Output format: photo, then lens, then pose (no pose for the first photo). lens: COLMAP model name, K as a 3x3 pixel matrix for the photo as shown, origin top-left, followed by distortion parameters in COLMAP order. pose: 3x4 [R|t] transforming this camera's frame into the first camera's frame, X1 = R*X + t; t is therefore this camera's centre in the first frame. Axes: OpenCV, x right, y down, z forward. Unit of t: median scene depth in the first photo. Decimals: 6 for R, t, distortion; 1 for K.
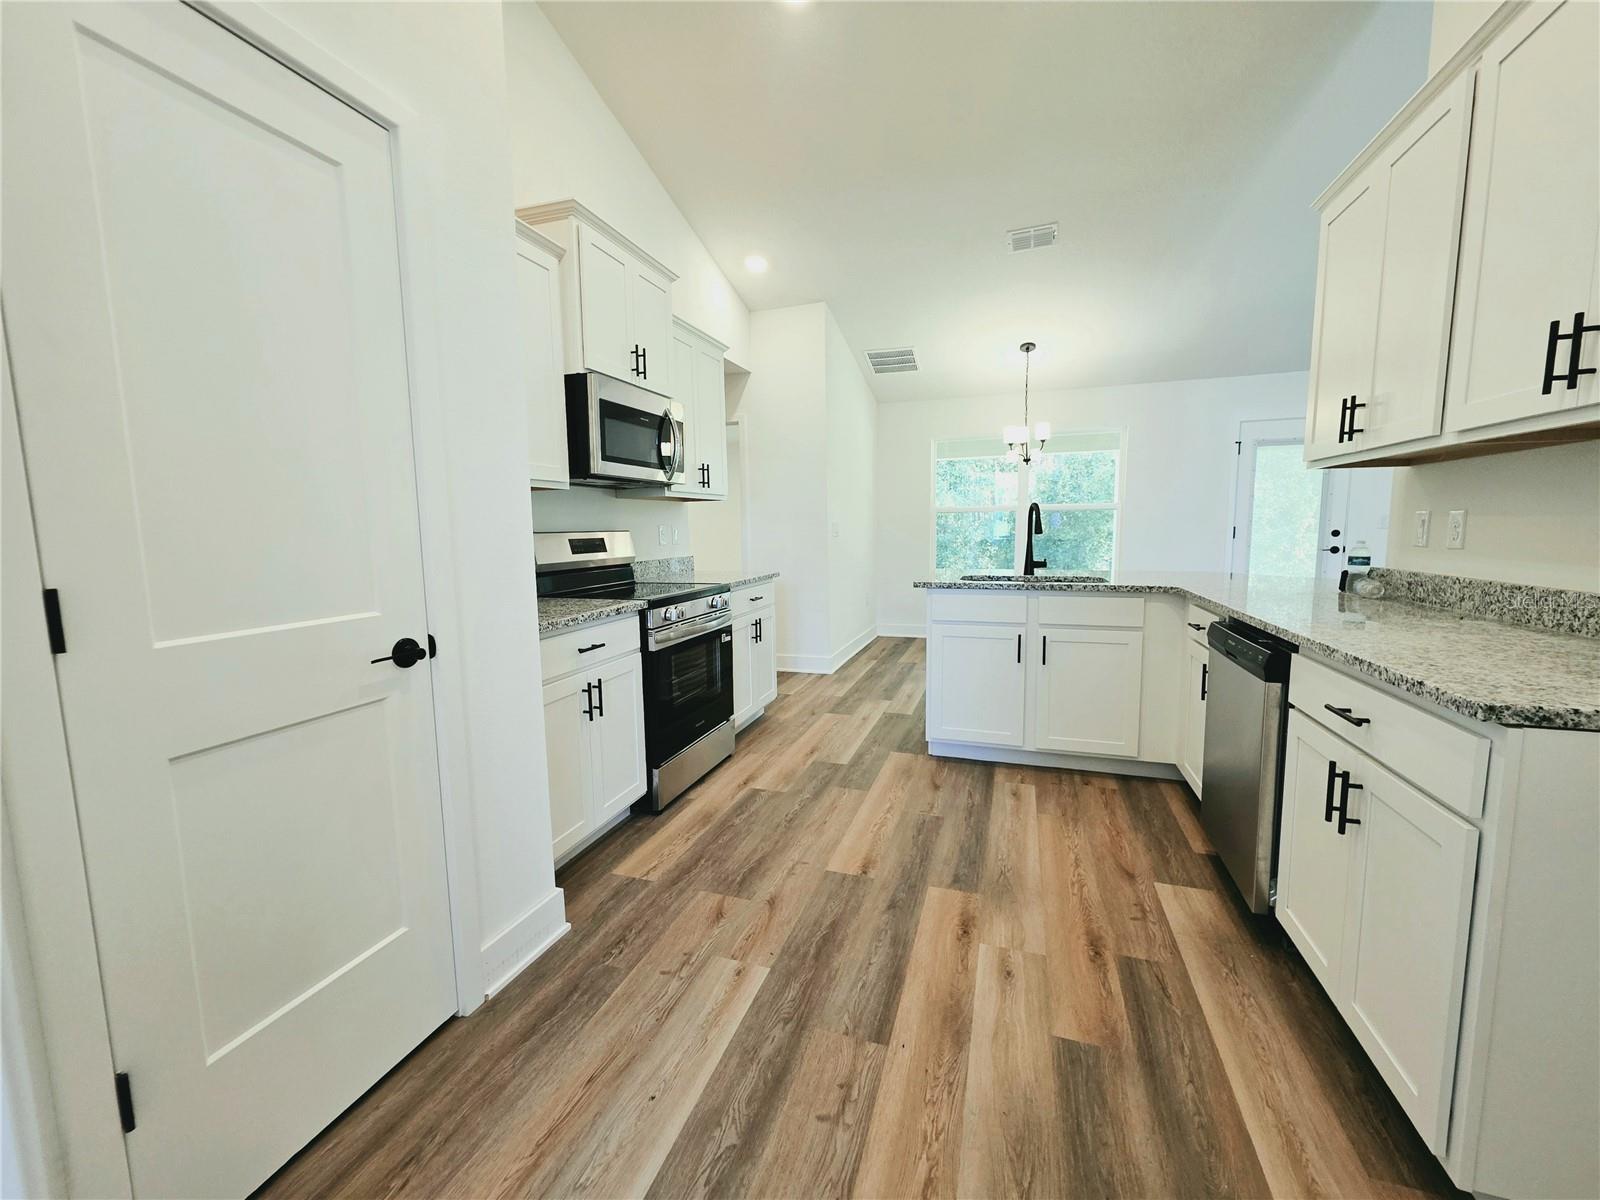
lens RADIAL K [[646.1, 0, 793.0], [0, 646.1, 596.0], [0, 0, 1]] dist [0.006991, -0.001215]
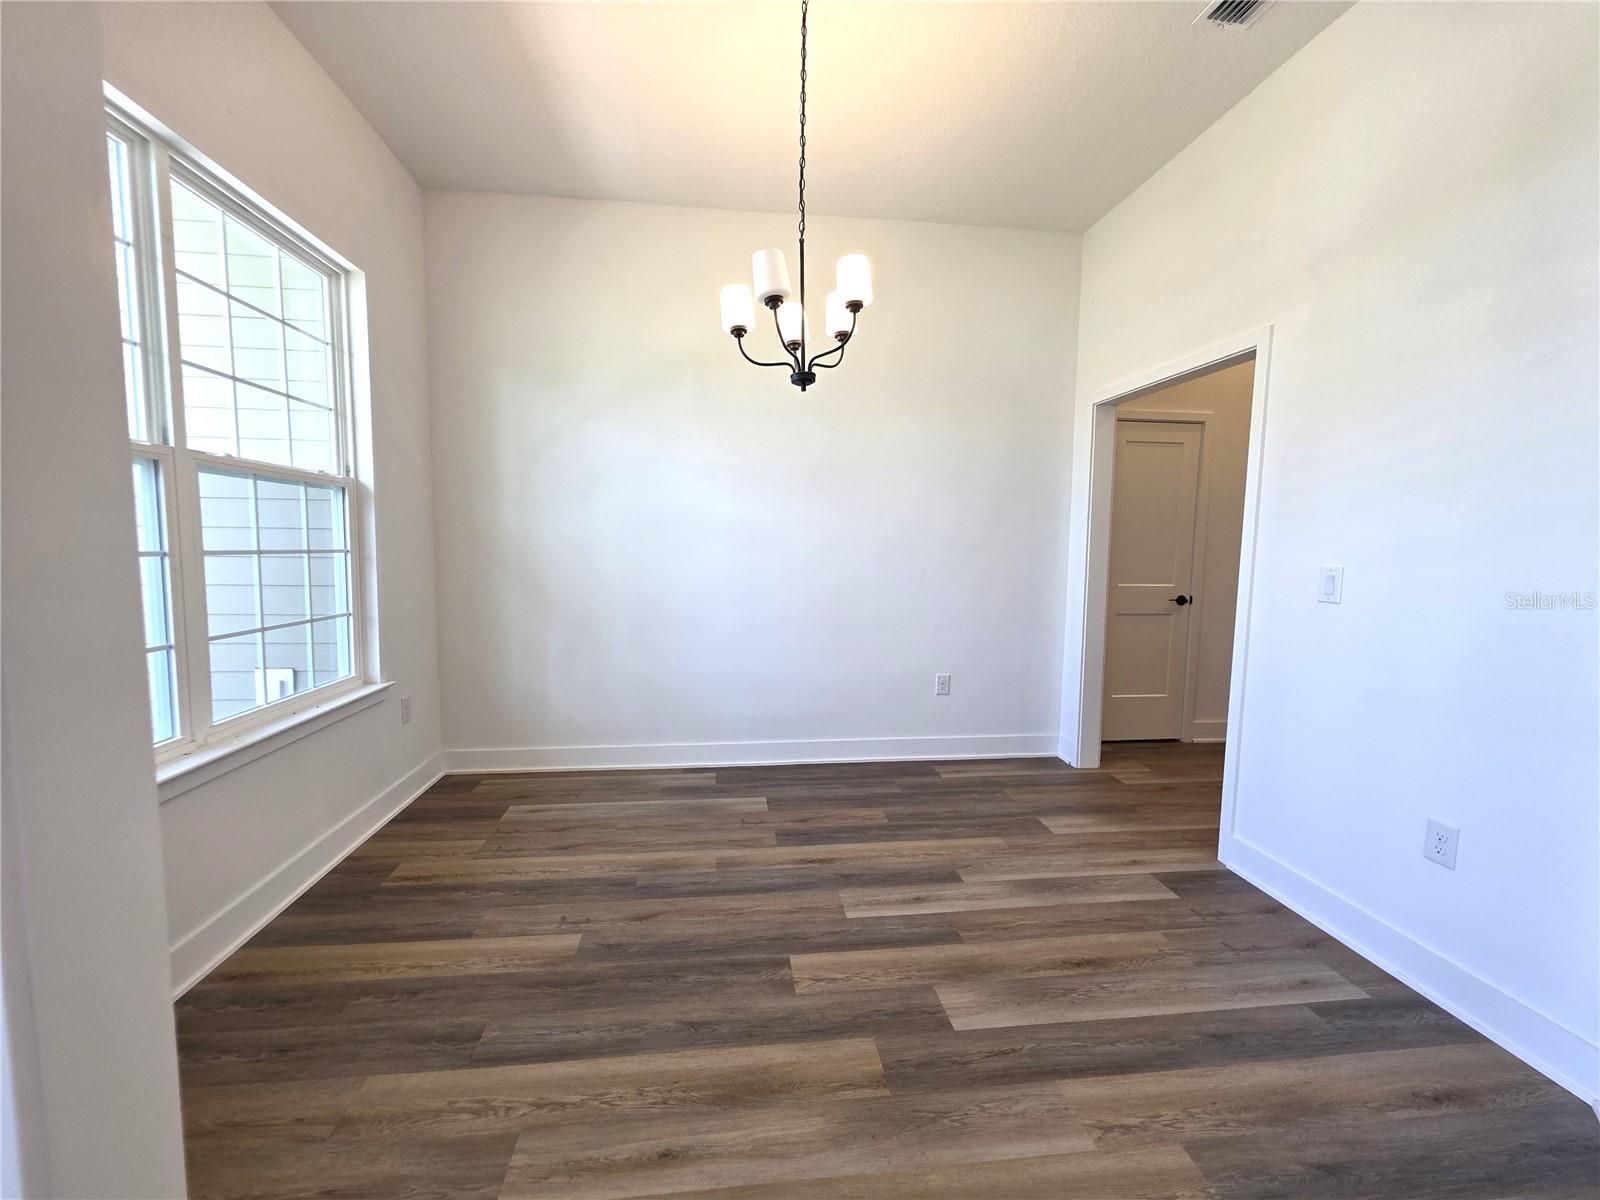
lens RADIAL K [[646.1, 0, 792.9], [0, 646.1, 592.2], [0, 0, 1]] dist [0.006991, -0.001215]
pose [[0.442062, 0.097227, -0.891699, 0.817488], [-0.122307, 0.991357, 0.047459, 0.087899], [0.888607, 0.088081, 0.450133, -1.243808]]
